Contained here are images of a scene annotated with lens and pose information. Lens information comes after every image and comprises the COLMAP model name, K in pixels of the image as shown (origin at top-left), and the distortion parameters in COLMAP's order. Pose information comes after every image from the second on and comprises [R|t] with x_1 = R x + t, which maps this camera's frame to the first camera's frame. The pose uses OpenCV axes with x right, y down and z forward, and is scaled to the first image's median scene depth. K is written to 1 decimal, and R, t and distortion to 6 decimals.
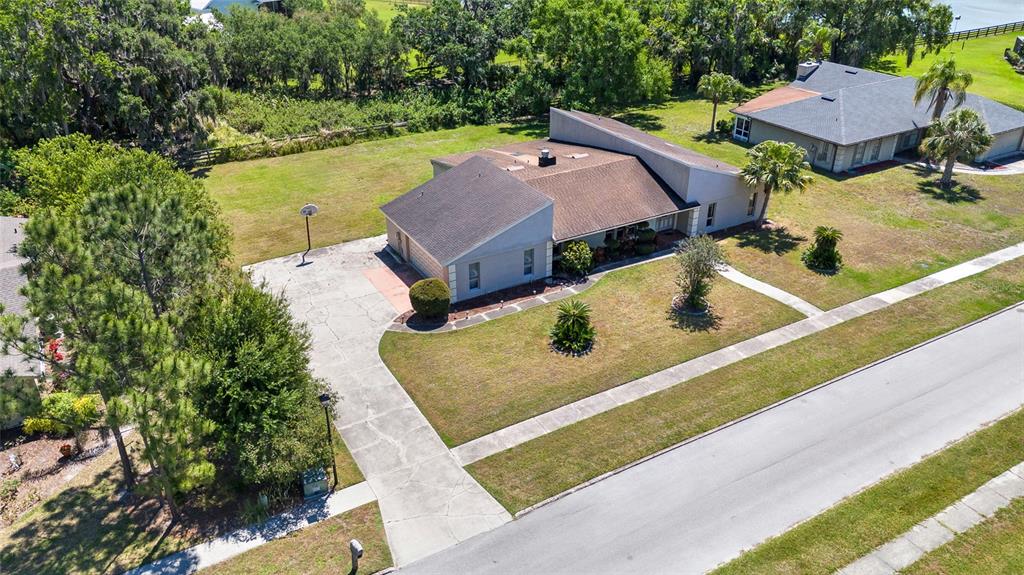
lens RADIAL K [[749.1, 0, 512.0], [0, 749.1, 287.5], [0, 0, 1]] dist [0.098561, -0.106320]
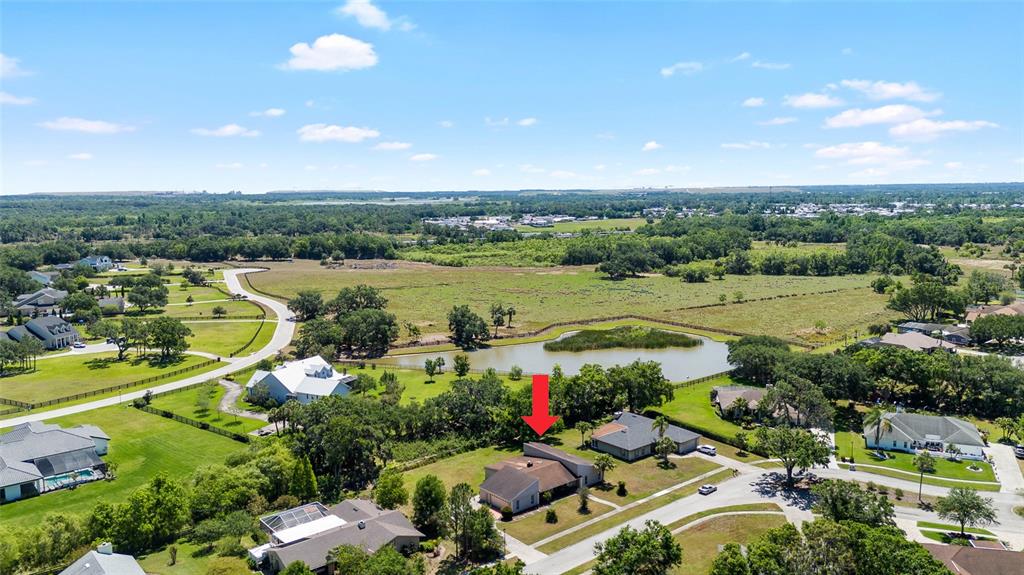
lens RADIAL K [[749.1, 0, 512.0], [0, 749.1, 287.5], [0, 0, 1]] dist [0.098561, -0.106320]
pose [[0.985723, -0.037838, 0.164067, -0.500446], [0.093523, 0.933322, -0.346646, 0.206520], [-0.140011, 0.357041, 0.923536, -2.047163]]
